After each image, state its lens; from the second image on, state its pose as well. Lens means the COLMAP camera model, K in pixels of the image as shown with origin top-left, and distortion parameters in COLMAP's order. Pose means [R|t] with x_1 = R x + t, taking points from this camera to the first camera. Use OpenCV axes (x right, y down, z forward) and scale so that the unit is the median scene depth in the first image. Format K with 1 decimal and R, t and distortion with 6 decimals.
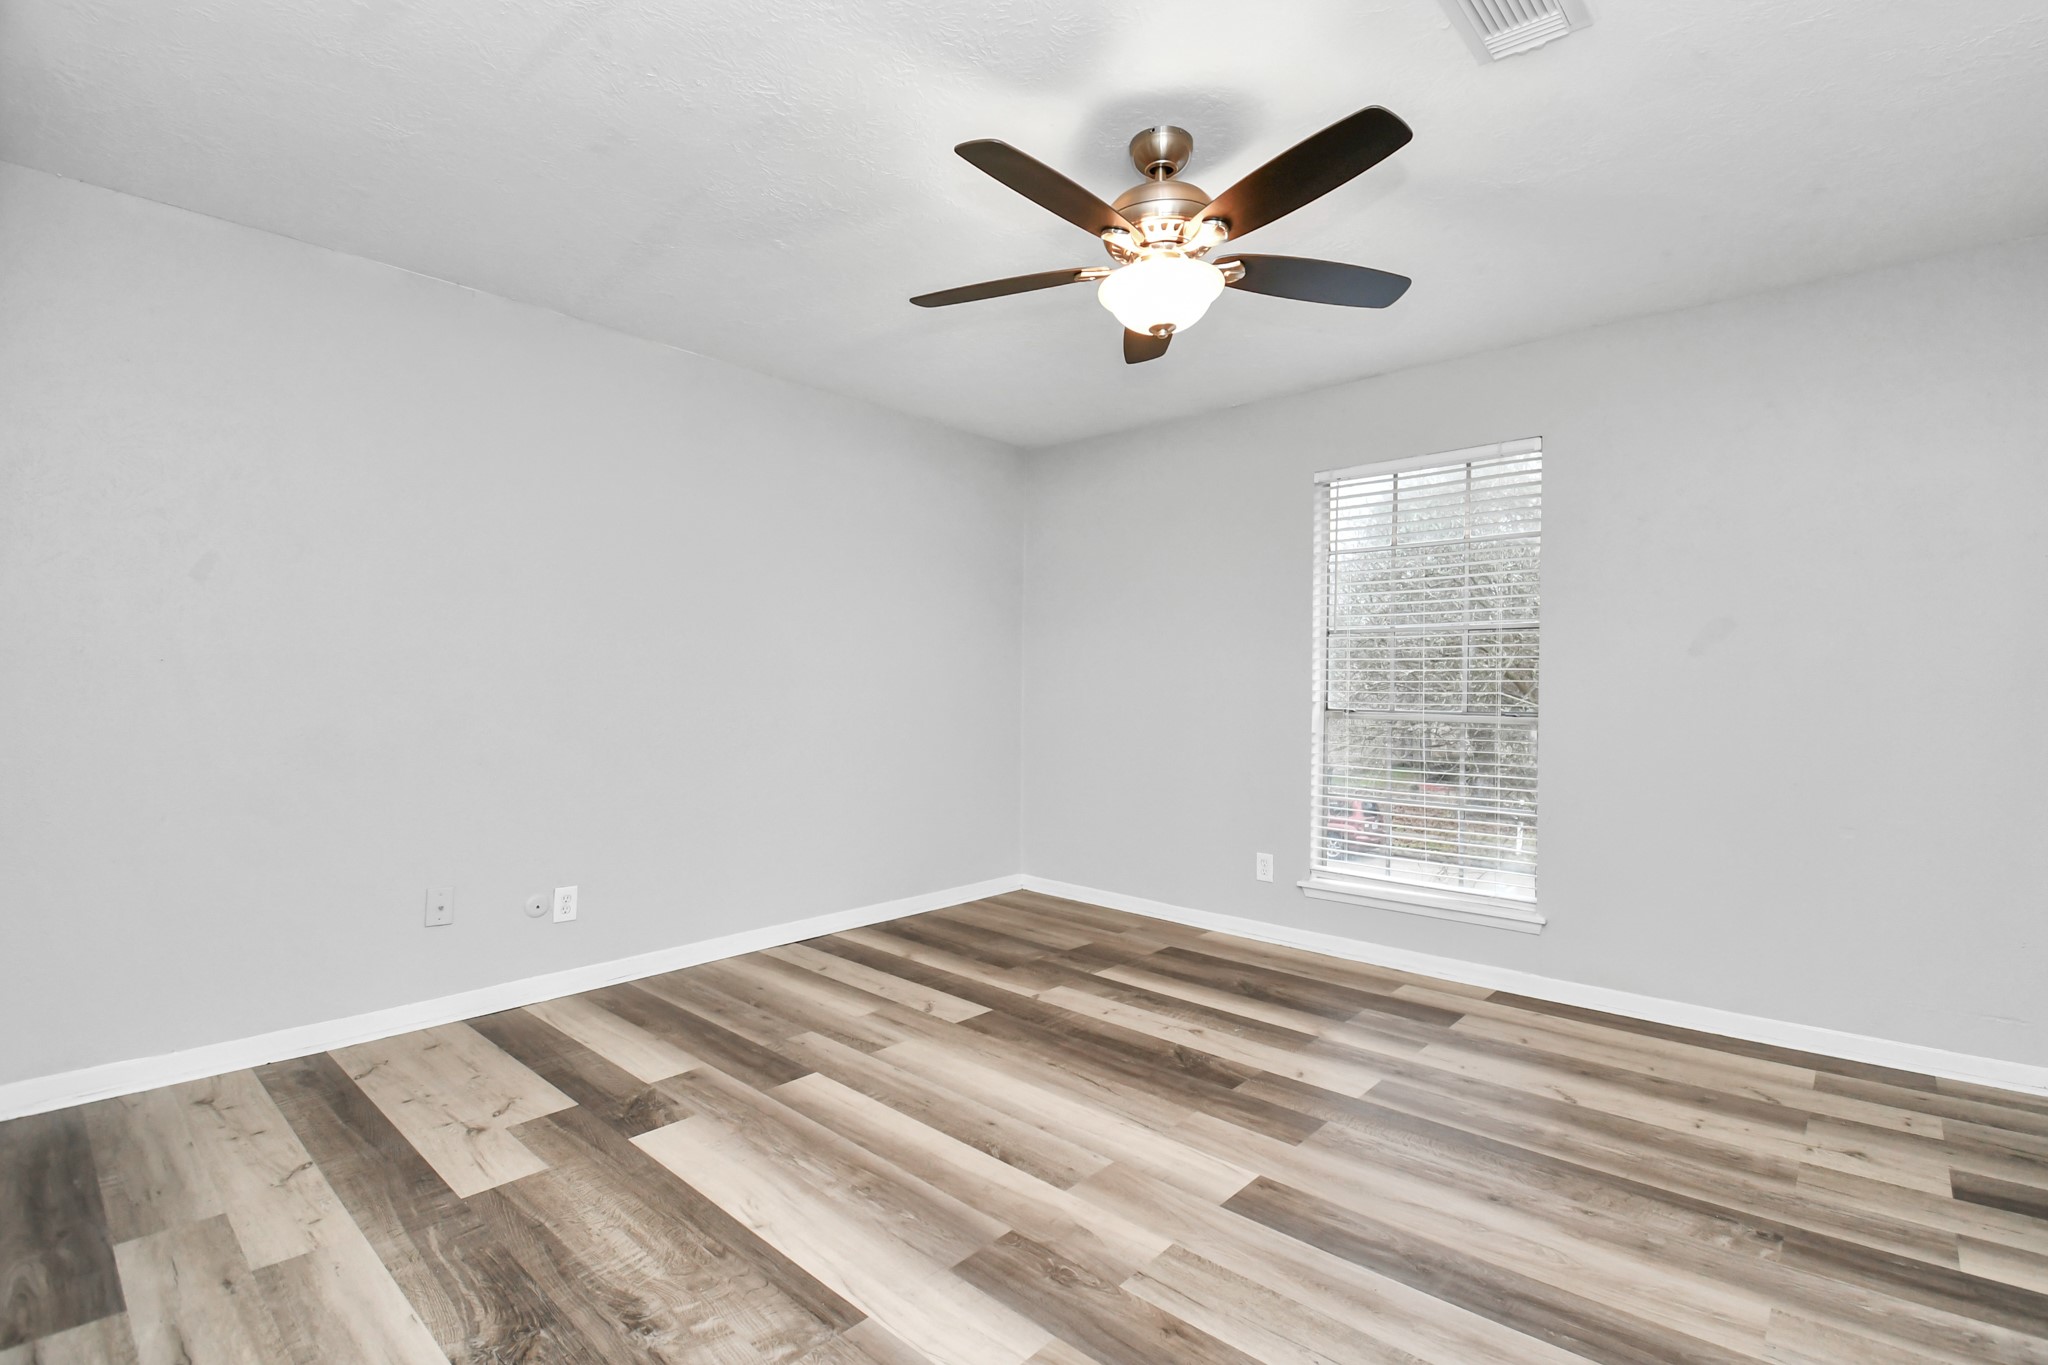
lens RADIAL K [[931.0, 0, 1024.8], [0, 931.0, 682.2], [0, 0, 1]] dist [0.004864, -0.016544]
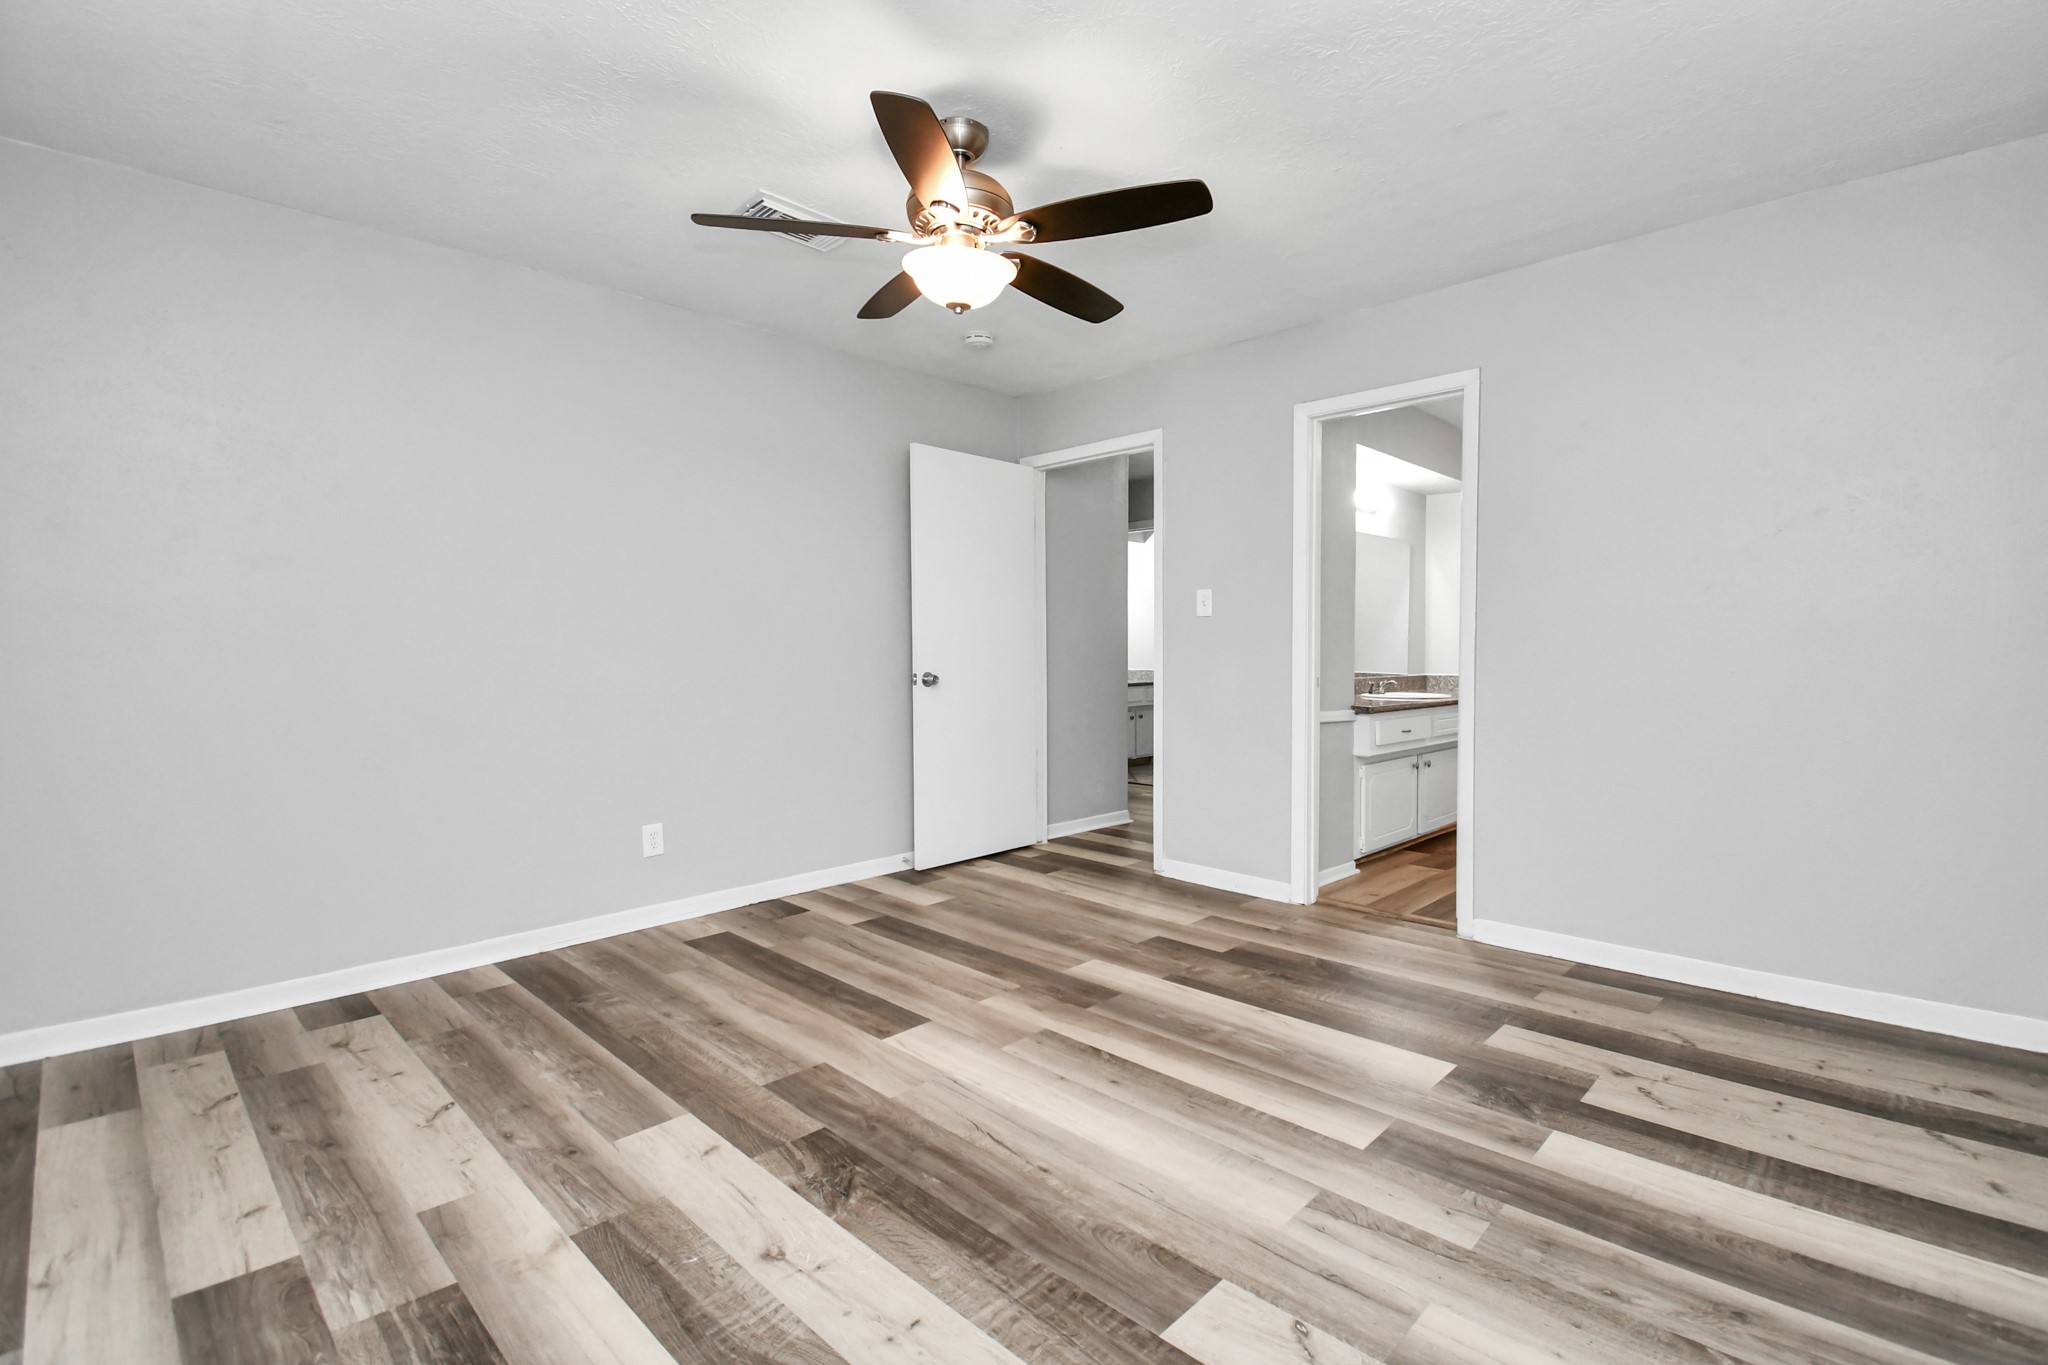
lens RADIAL K [[931.0, 0, 1027.8], [0, 931.0, 675.9], [0, 0, 1]] dist [0.004864, -0.016544]
pose [[-0.999316, -0.006231, 0.036441, 0.020884], [-0.005351, 0.999693, 0.024194, 0.026817], [-0.036580, 0.023982, -0.999043, 1.915266]]
